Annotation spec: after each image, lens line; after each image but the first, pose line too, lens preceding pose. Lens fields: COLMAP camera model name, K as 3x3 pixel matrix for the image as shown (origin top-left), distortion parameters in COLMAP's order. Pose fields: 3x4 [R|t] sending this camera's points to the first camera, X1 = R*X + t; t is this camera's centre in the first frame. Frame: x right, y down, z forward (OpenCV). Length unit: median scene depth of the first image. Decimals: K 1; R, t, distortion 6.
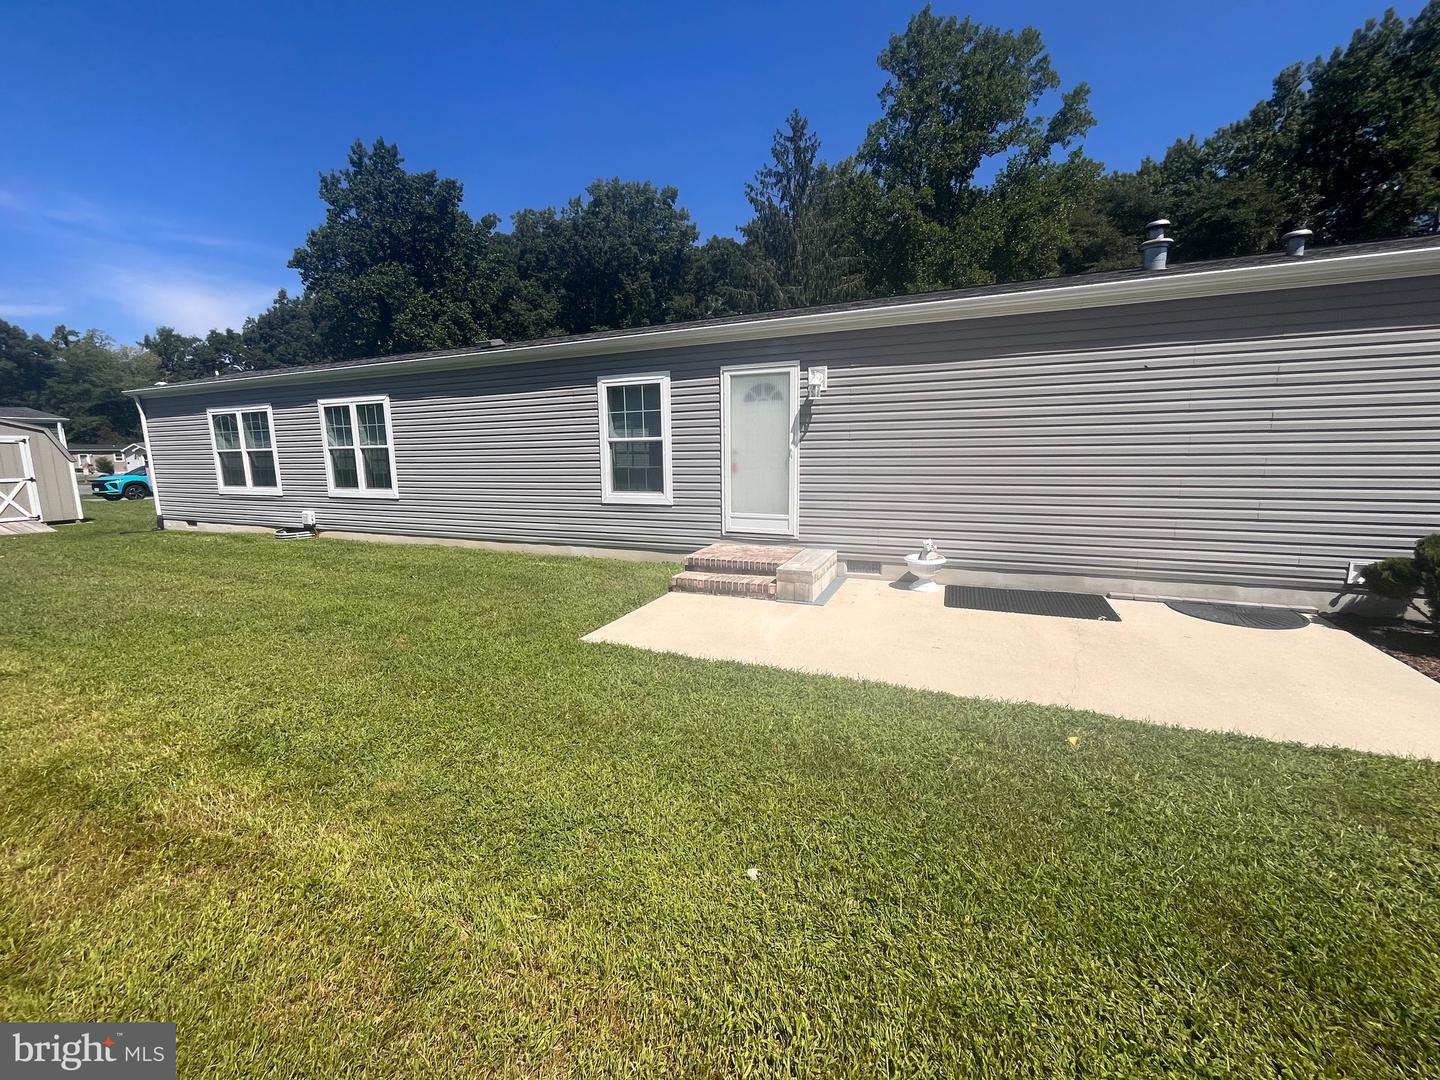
lens RADIAL K [[588.3, 0, 715.6], [0, 588.3, 539.9], [0, 0, 1]] dist [-0.005268, 0.000543]
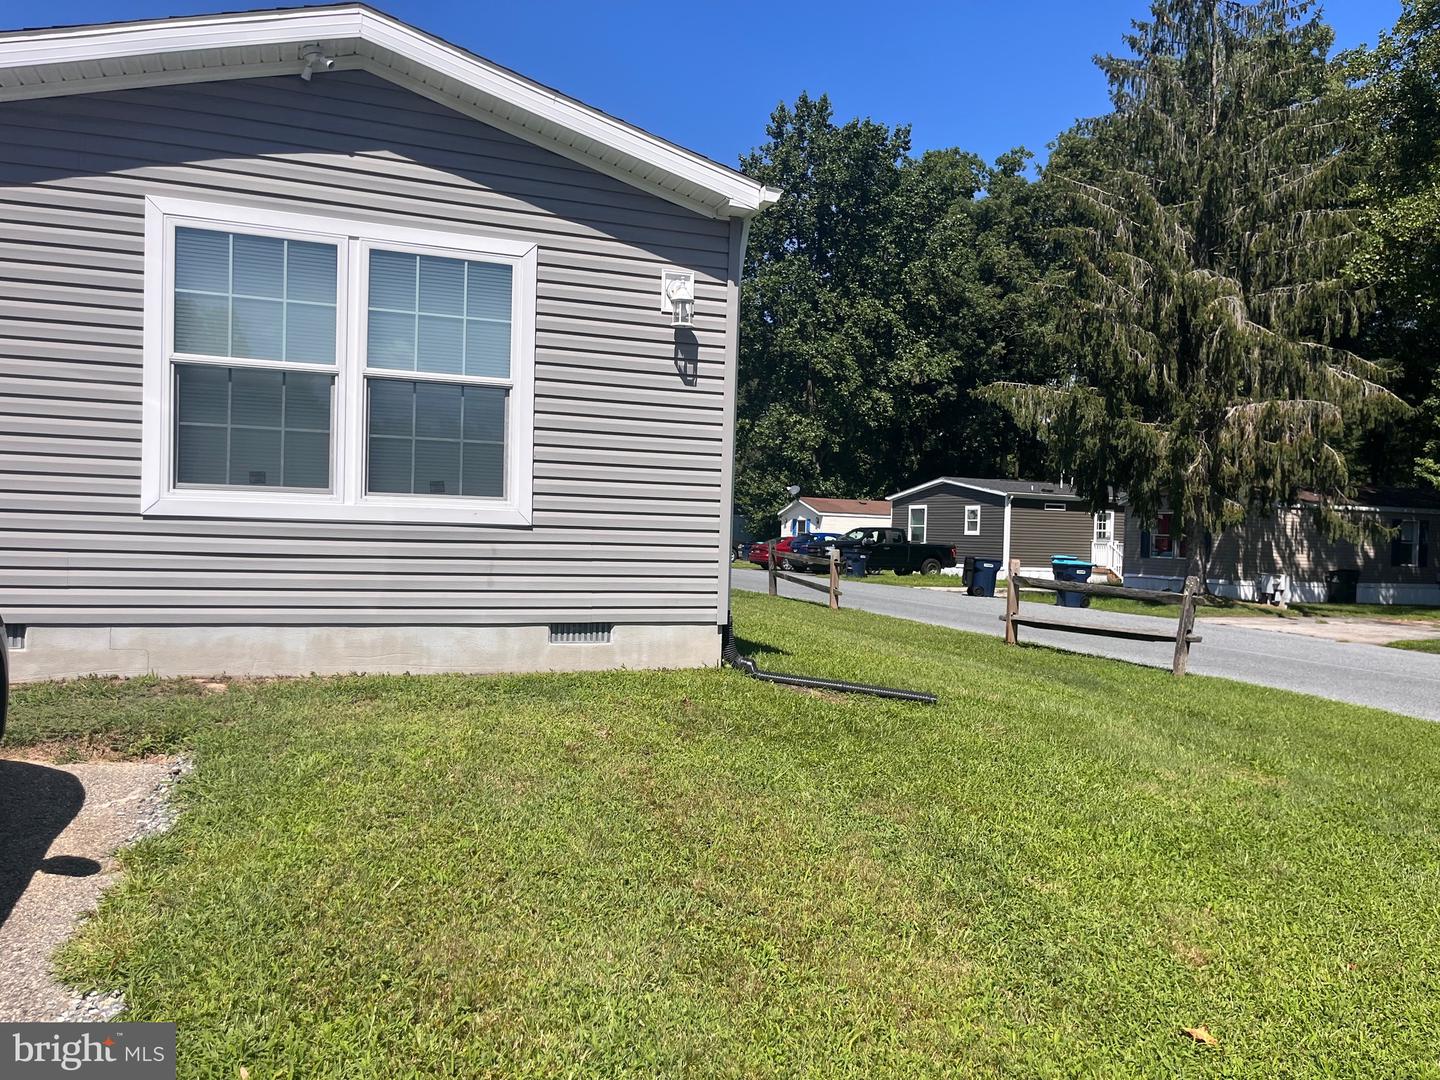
lens RADIAL K [[1088.0, 0, 718.0], [0, 1088.0, 547.9], [0, 0, 1]] dist [0.048116, -0.013591]
pose [[0.671790, 0.053248, -0.738825, 3.346890], [-0.164268, 0.983288, -0.078496, -0.067816], [0.722298, 0.174098, 0.669310, 0.999630]]
